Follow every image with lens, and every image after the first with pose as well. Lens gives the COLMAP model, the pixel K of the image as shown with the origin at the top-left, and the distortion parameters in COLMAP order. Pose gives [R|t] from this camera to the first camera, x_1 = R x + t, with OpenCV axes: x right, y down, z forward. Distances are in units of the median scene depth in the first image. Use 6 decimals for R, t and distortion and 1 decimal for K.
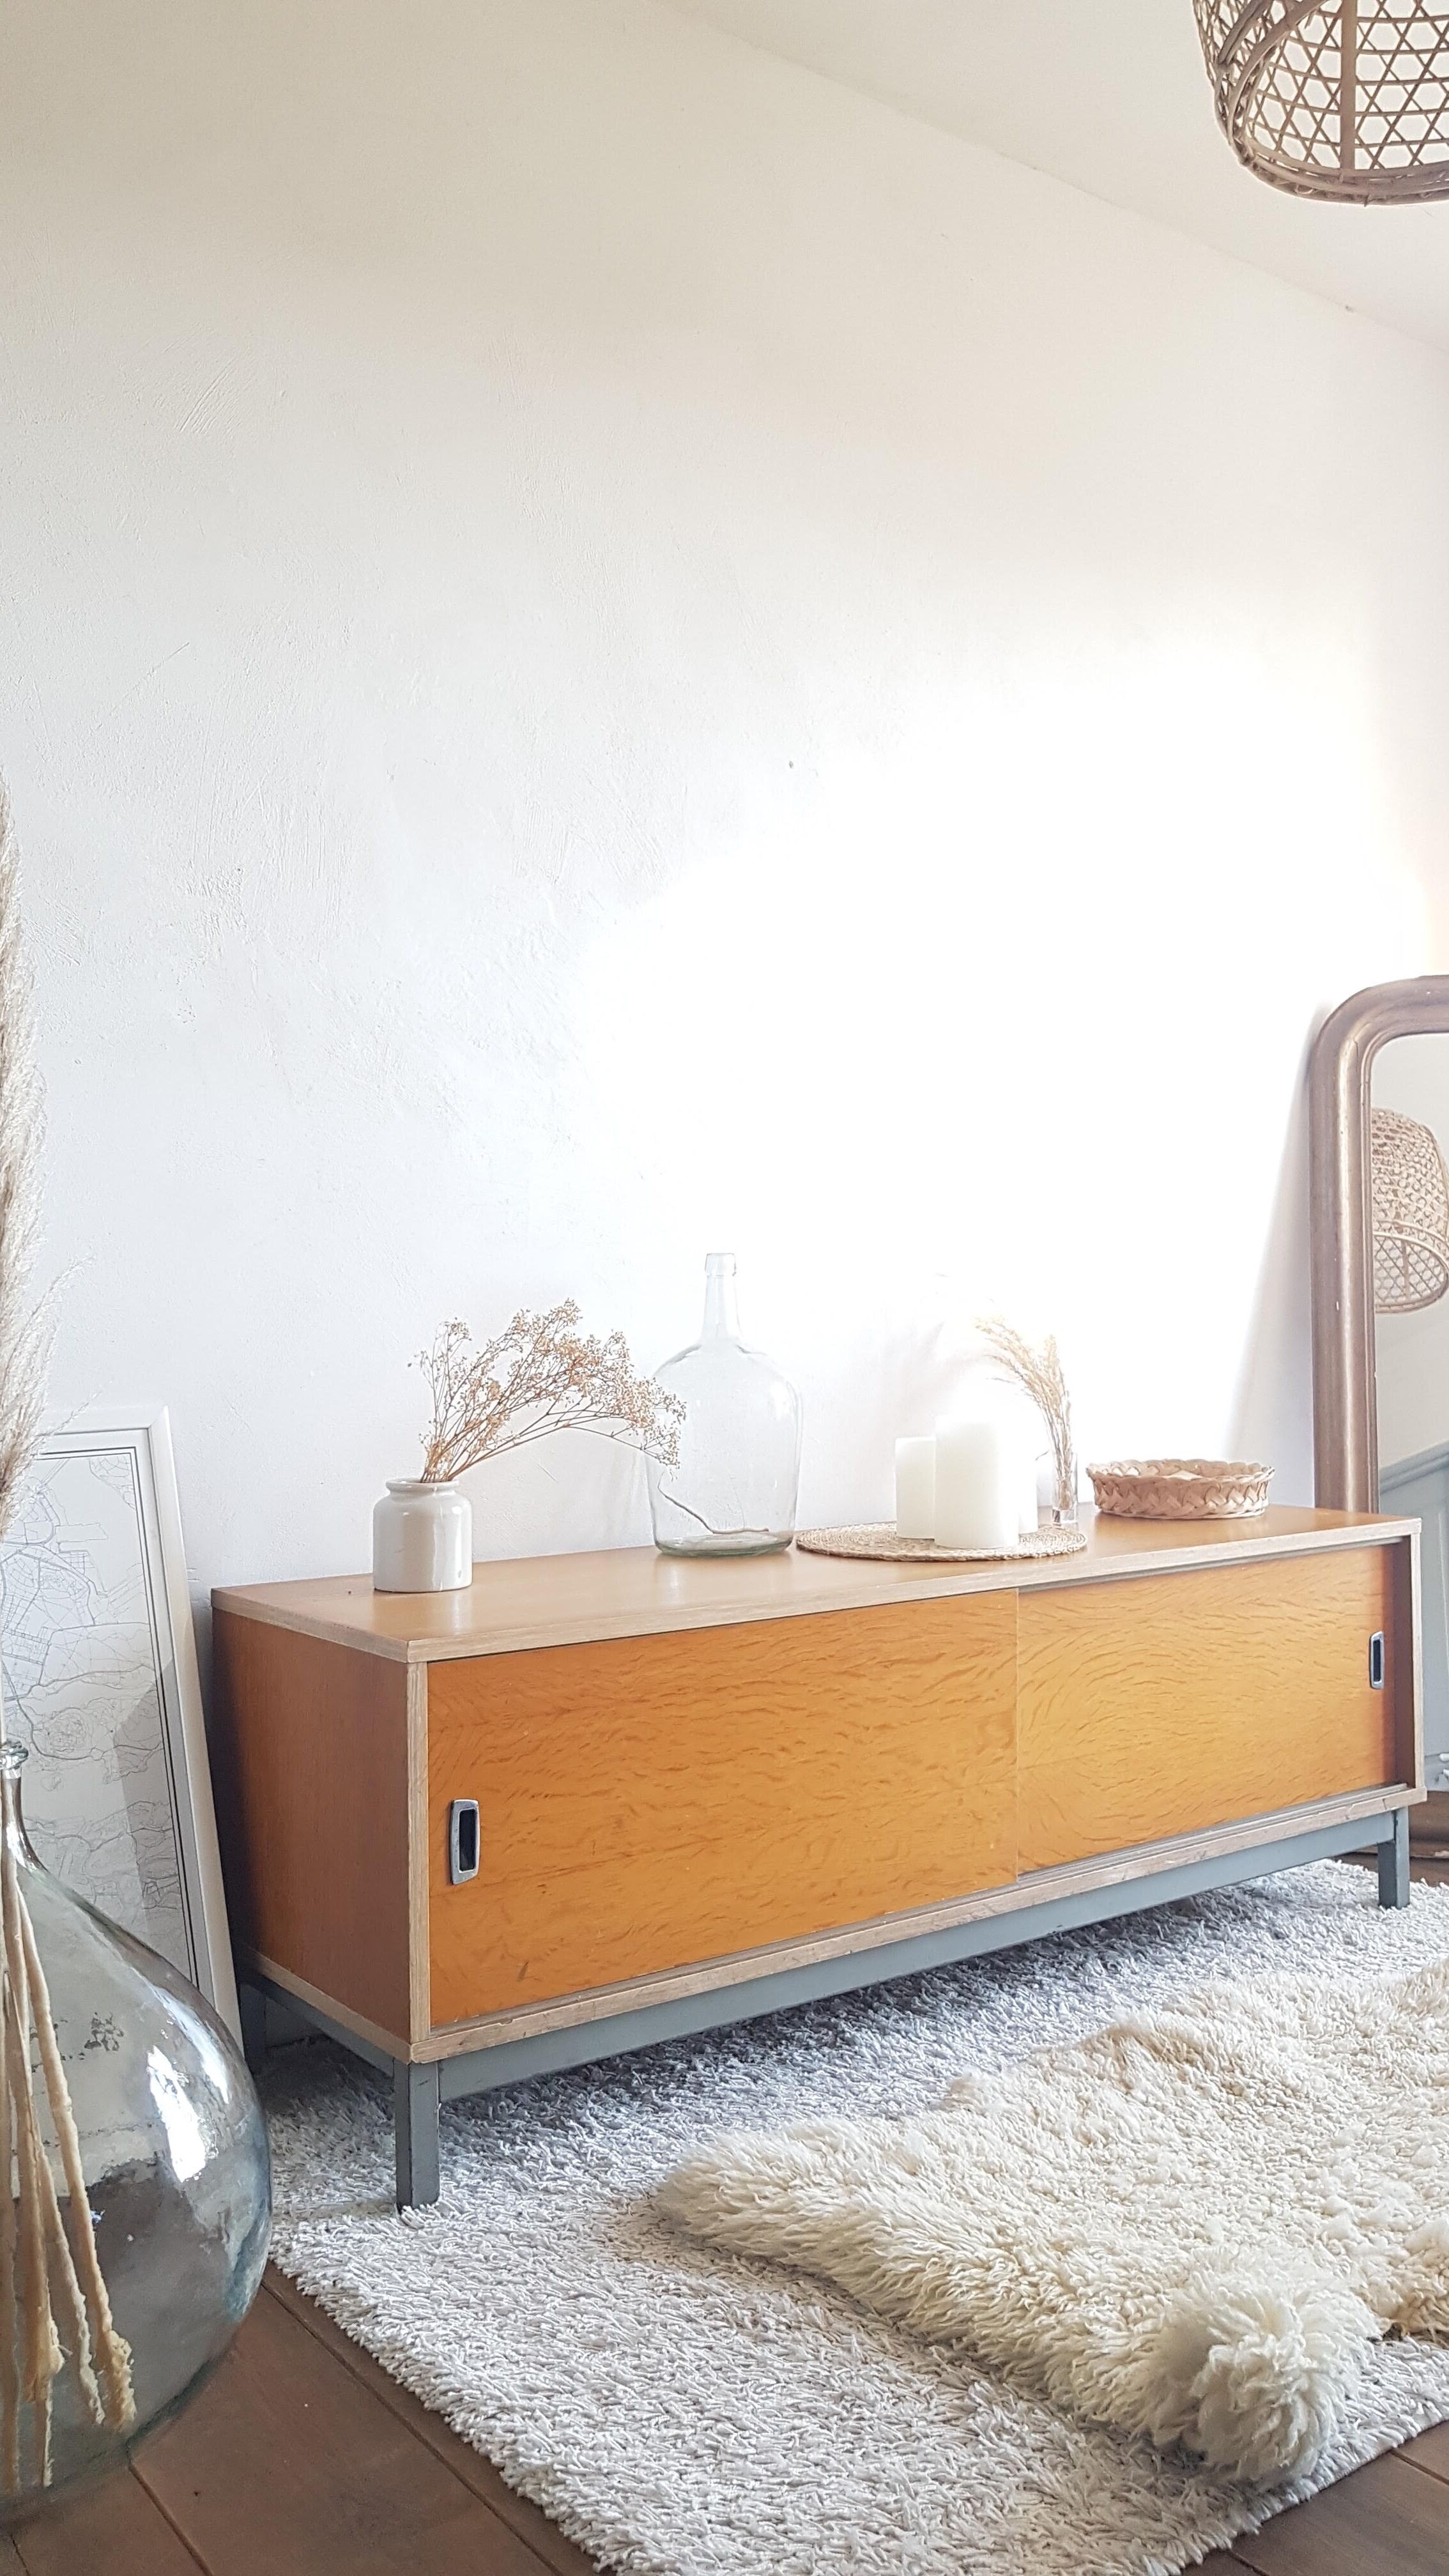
lens RADIAL K [[2027.0, 0, 744.7], [0, 2027.0, 1227.7], [0, 0, 1]] dist [-0.014320, -0.009015]
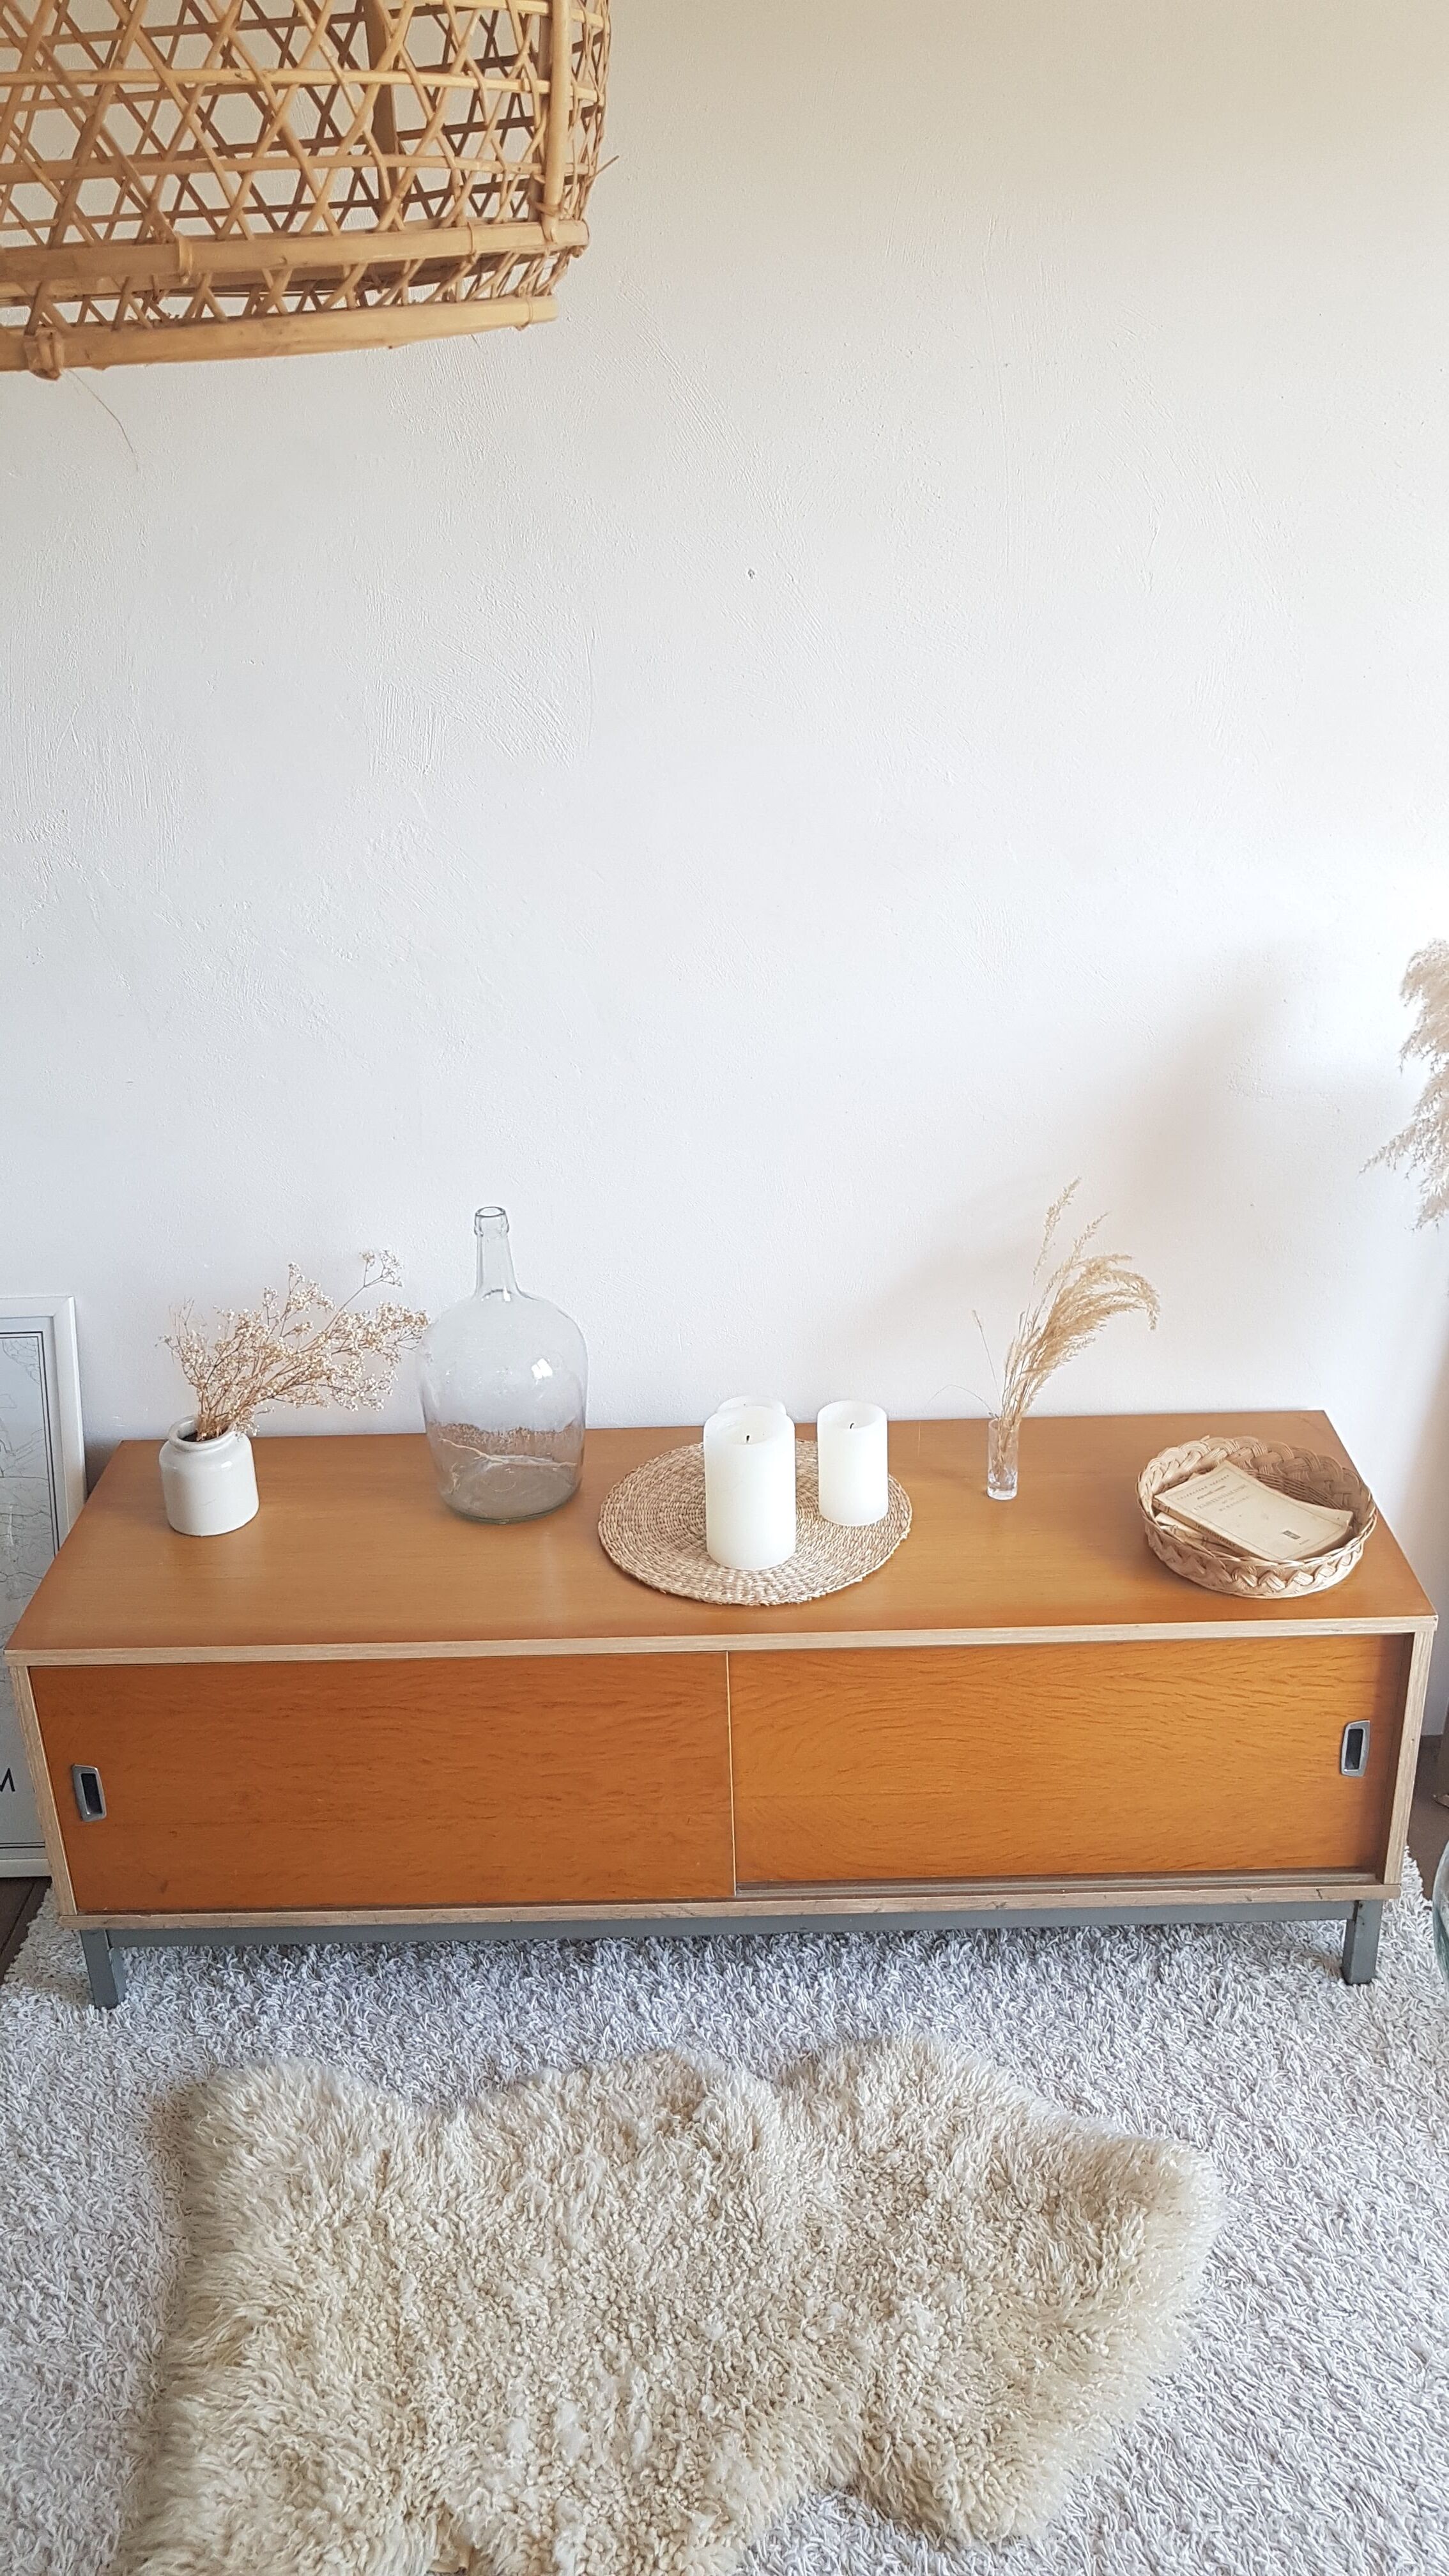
lens RADIAL K [[2057.4, 0, 724.5], [0, 2057.4, 1202.3], [0, 0, 1]] dist [-0.014779, -0.008416]
pose [[0.800588, 0.222539, -0.556358, 0.657784], [0.042608, 0.904987, 0.423301, -0.441581], [0.597698, -0.362595, 0.715040, 0.417881]]
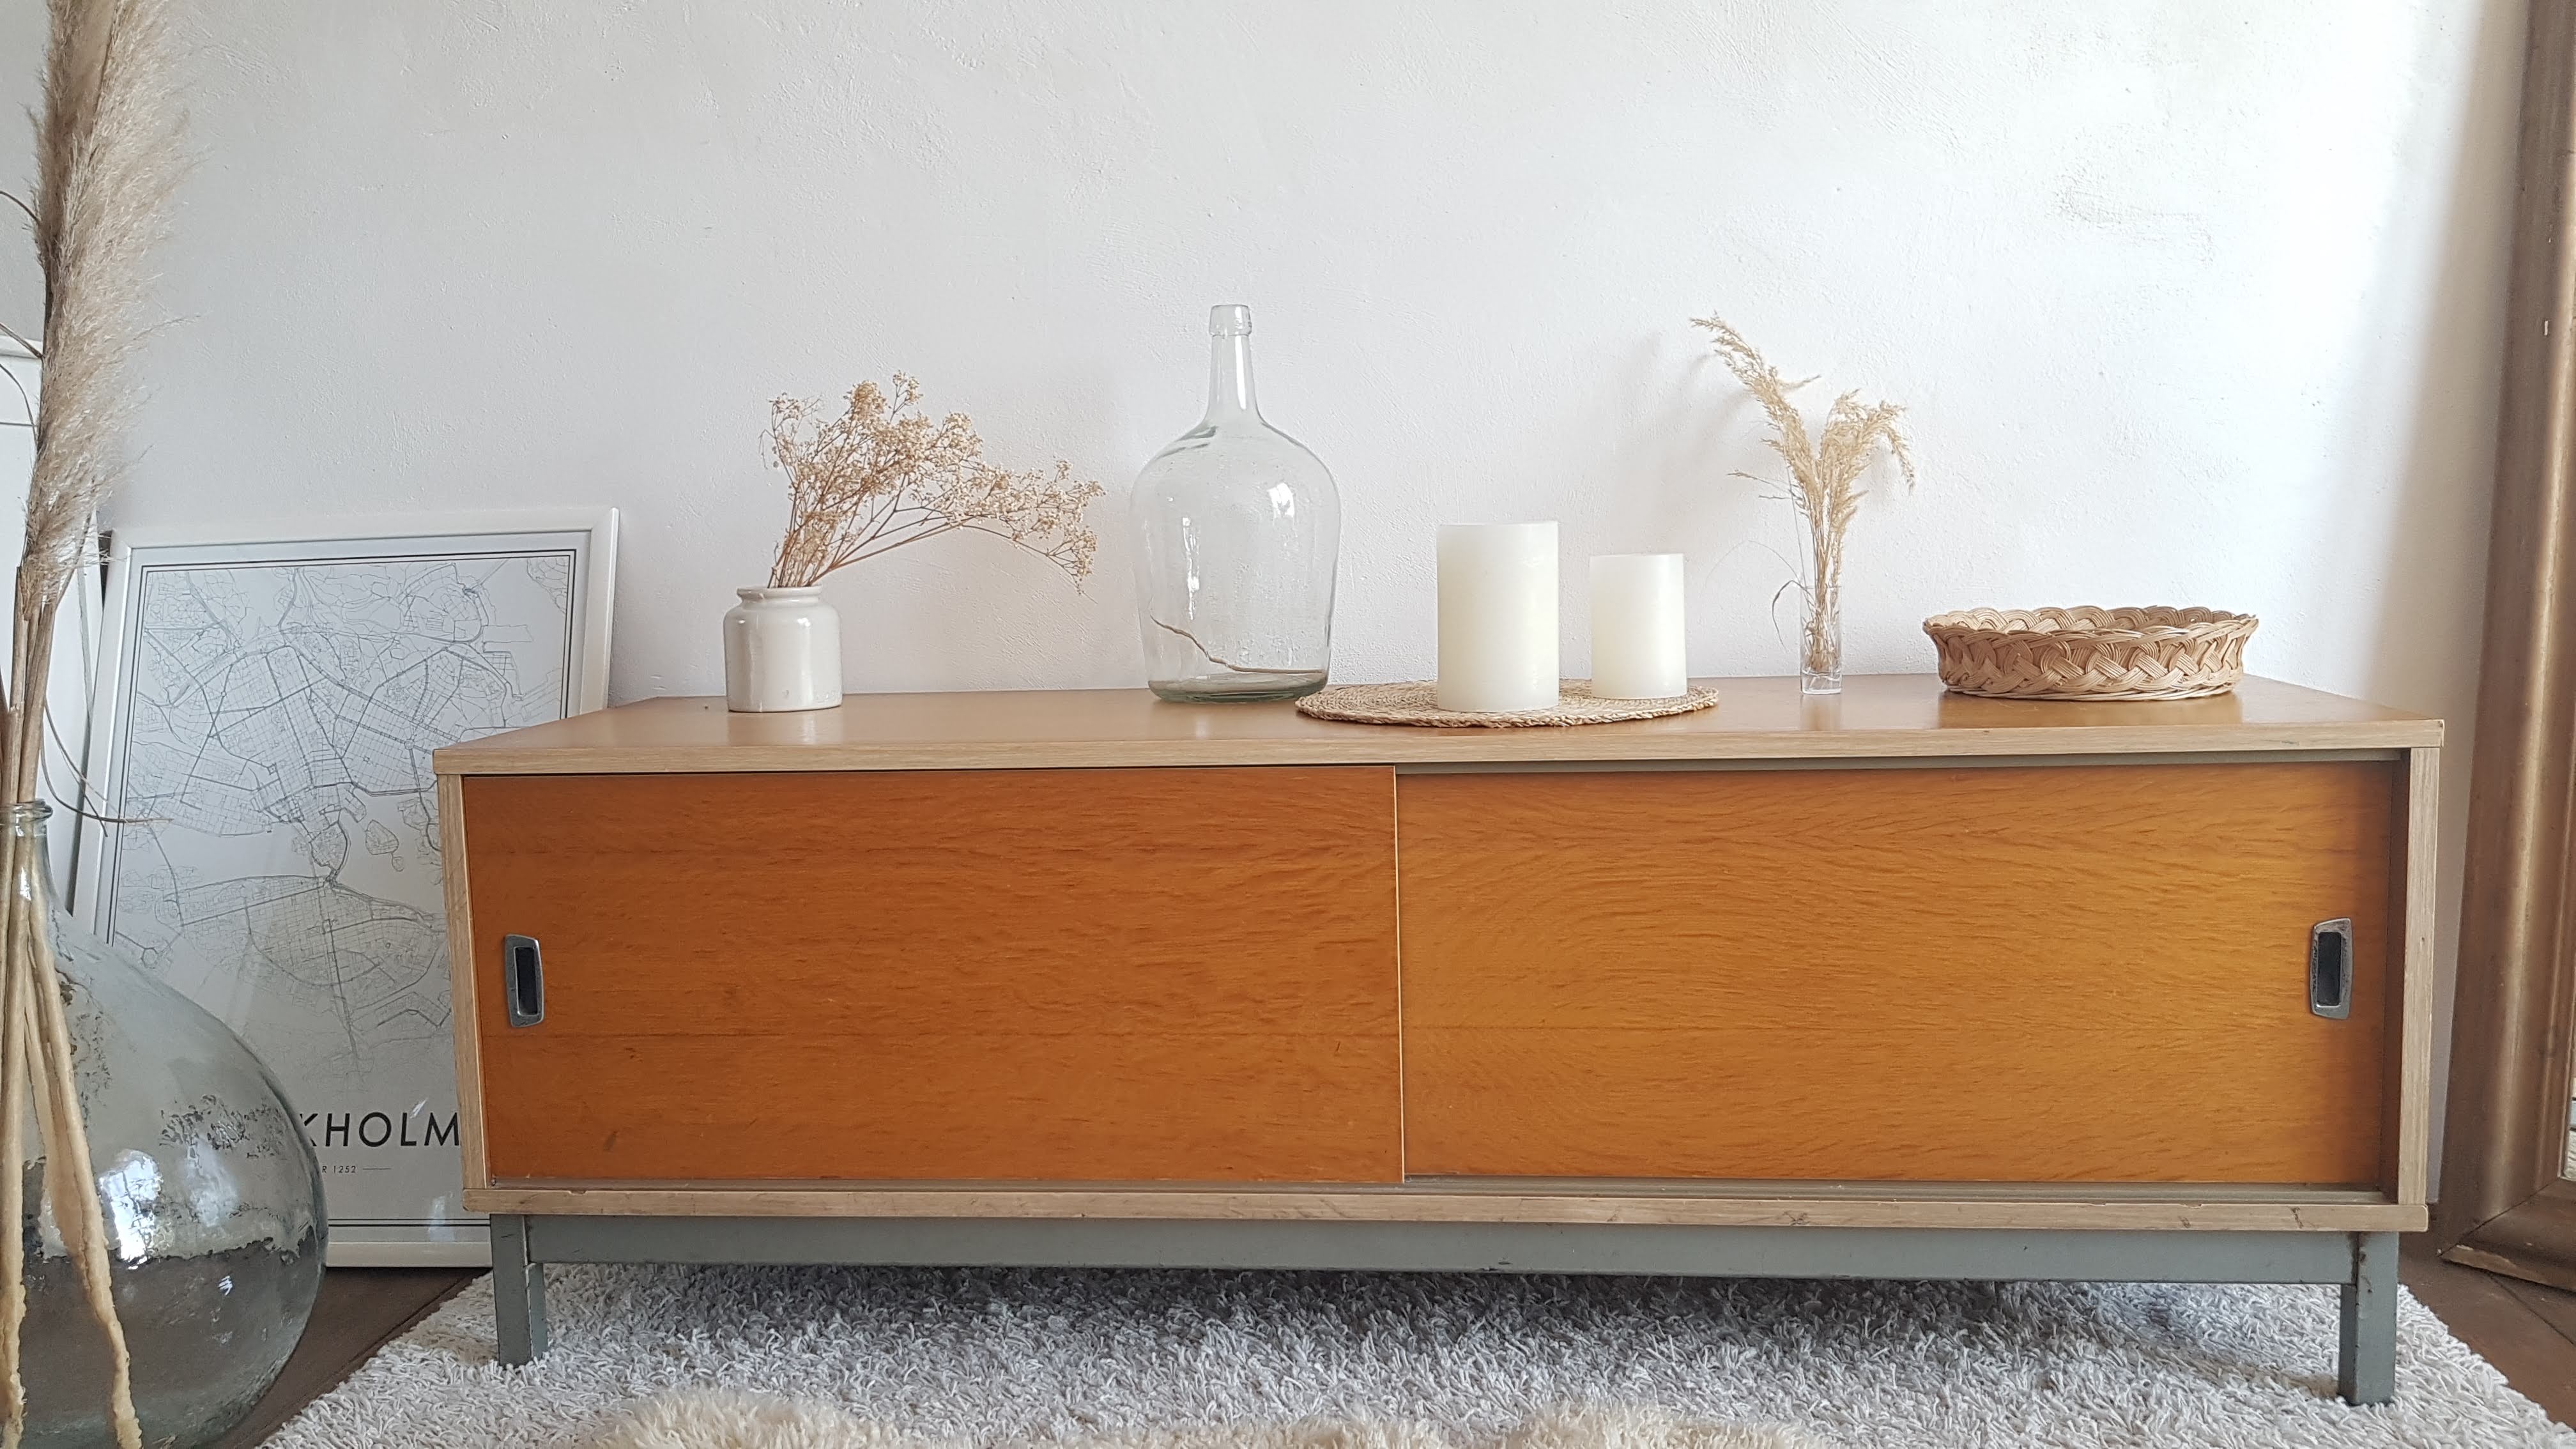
lens RADIAL K [[2067.4, 0, 1245.6], [0, 2067.4, 699.3], [0, 0, 1]] dist [0.080787, -0.136935]
pose [[0.732684, 0.054645, -0.678372, 0.603928], [0.043790, 0.990921, 0.127118, 0.069660], [0.679159, -0.122843, 0.723639, 0.496228]]
